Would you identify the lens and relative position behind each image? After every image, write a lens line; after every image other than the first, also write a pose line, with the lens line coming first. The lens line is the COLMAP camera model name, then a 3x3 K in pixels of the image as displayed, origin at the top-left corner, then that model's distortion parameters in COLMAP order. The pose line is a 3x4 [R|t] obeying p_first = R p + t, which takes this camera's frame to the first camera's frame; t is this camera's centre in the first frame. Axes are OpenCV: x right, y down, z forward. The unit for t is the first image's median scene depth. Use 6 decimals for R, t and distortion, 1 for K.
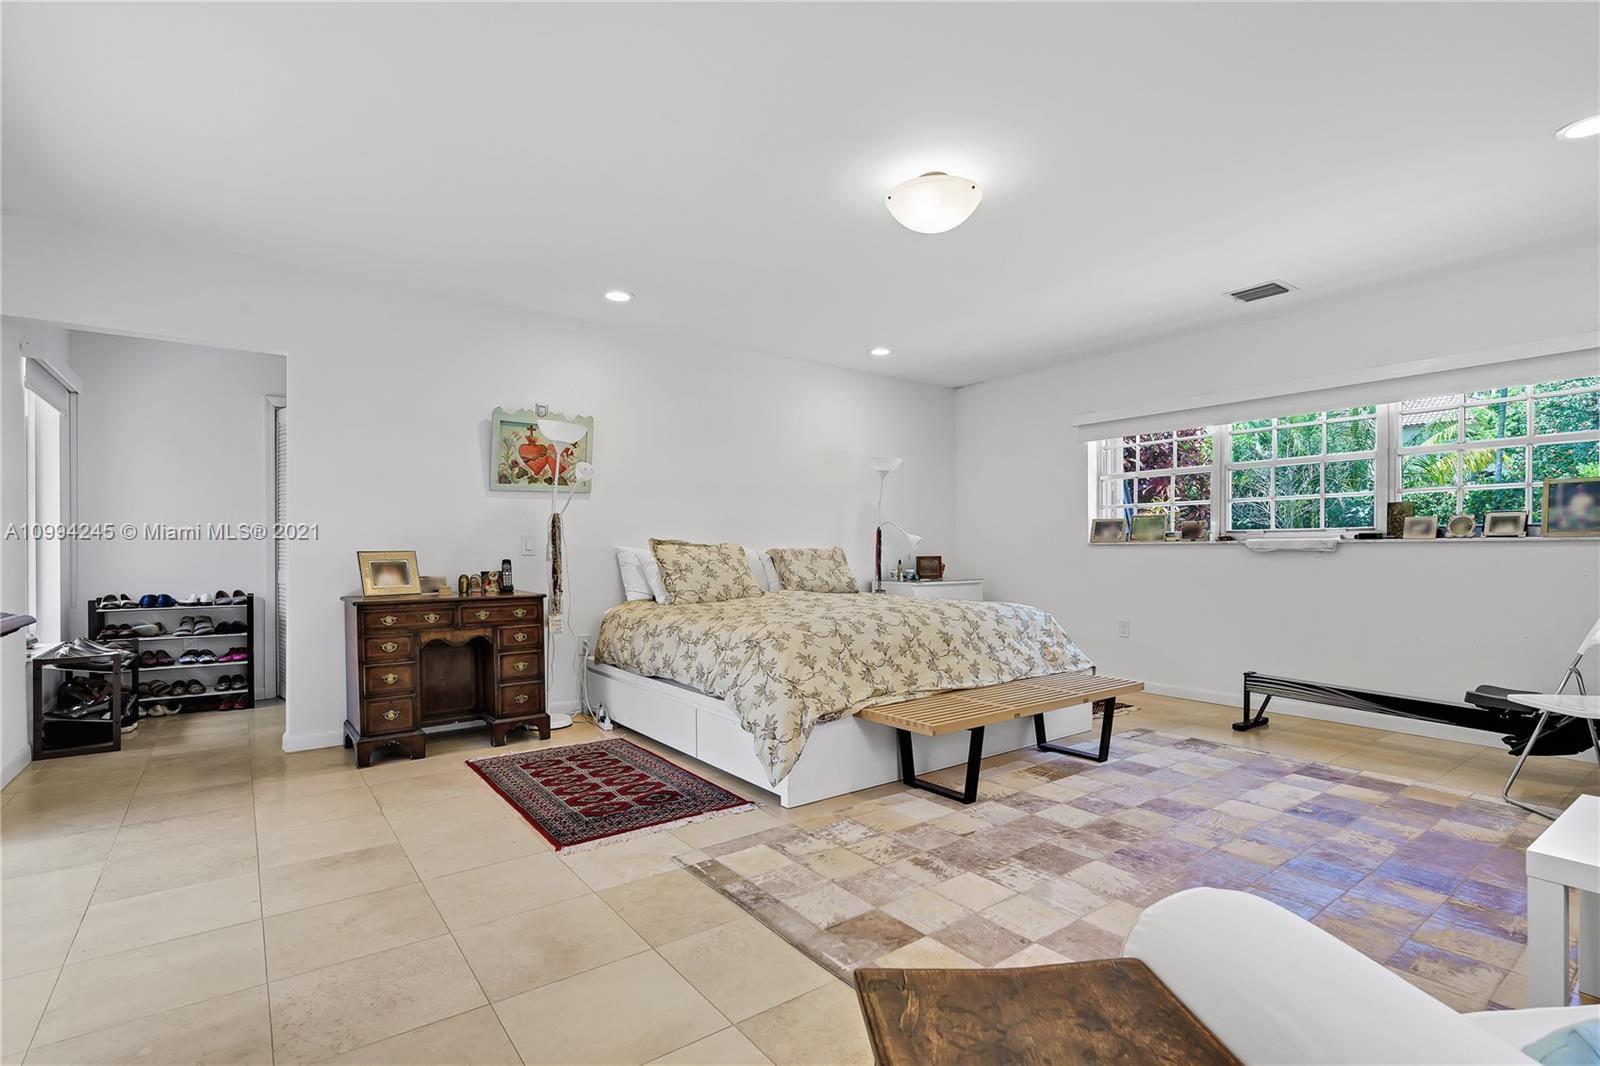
lens RADIAL K [[734.0, 0, 803.8], [0, 734.0, 536.3], [0, 0, 1]] dist [-0.001672, -0.000124]
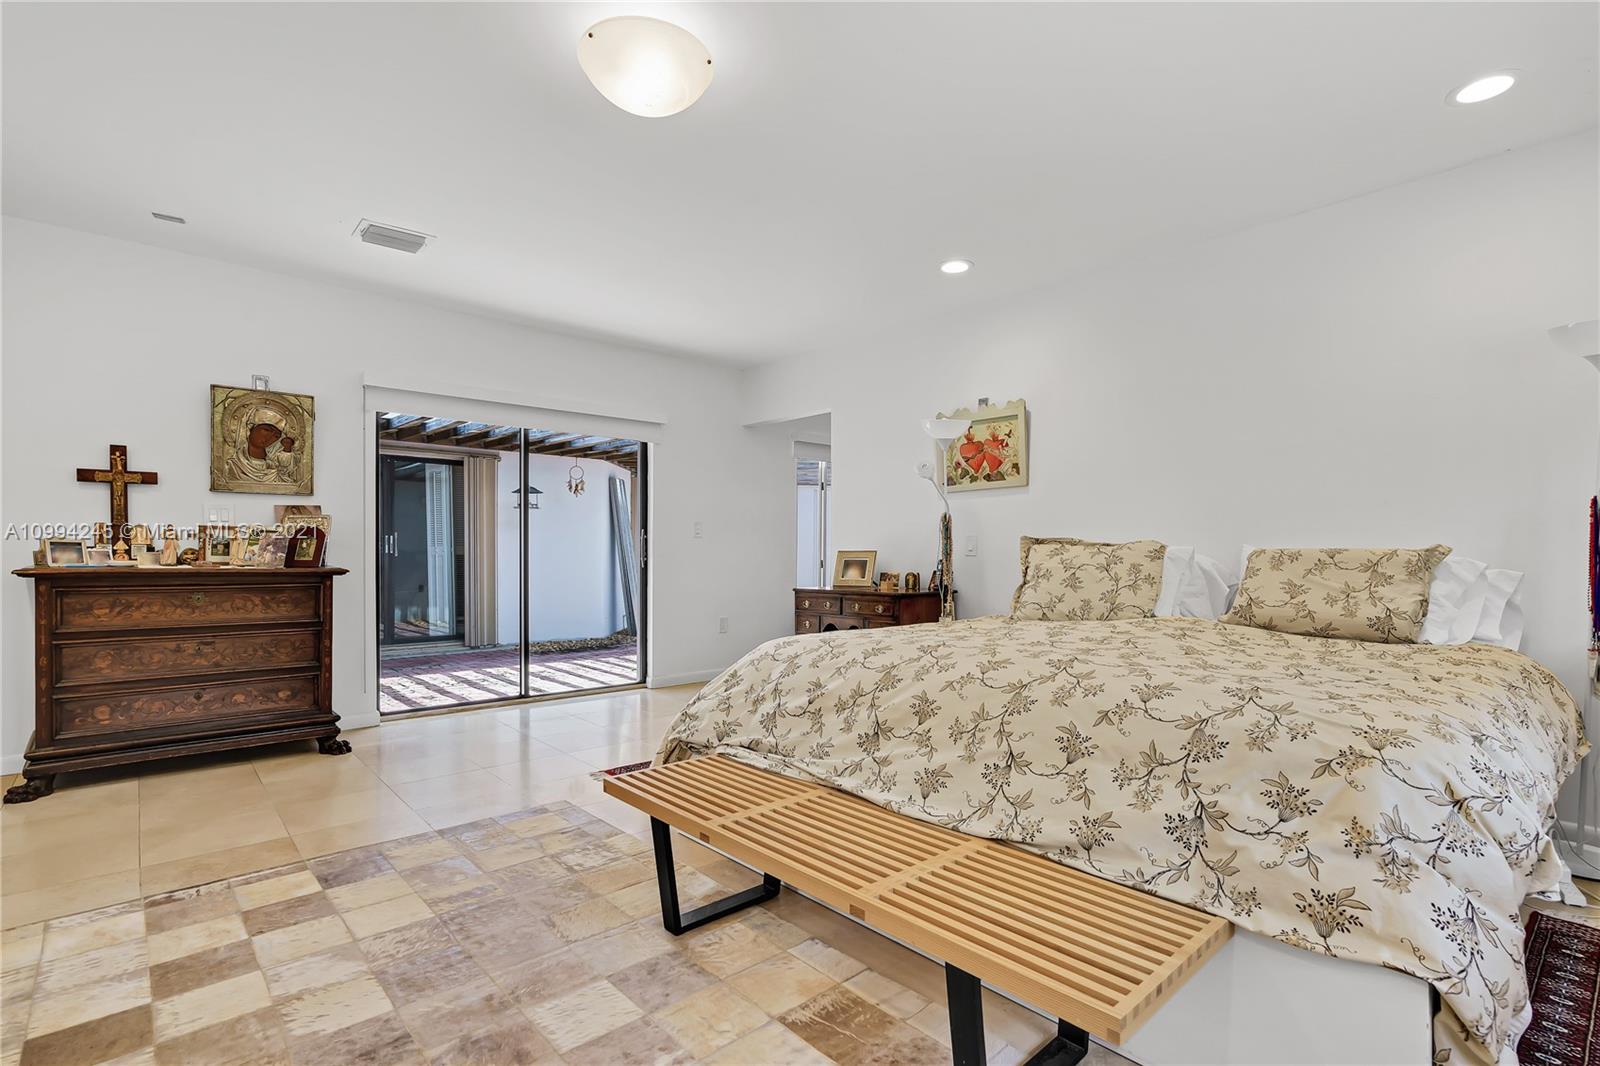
lens RADIAL K [[721.4, 0, 802.7], [0, 721.4, 554.2], [0, 0, 1]] dist [0.000174, 0.000014]
pose [[0.127997, 0.004798, -0.991763, 0.599732], [0.013492, 0.999887, 0.006578, 0.015153], [0.991683, -0.014222, 0.127918, 0.706218]]
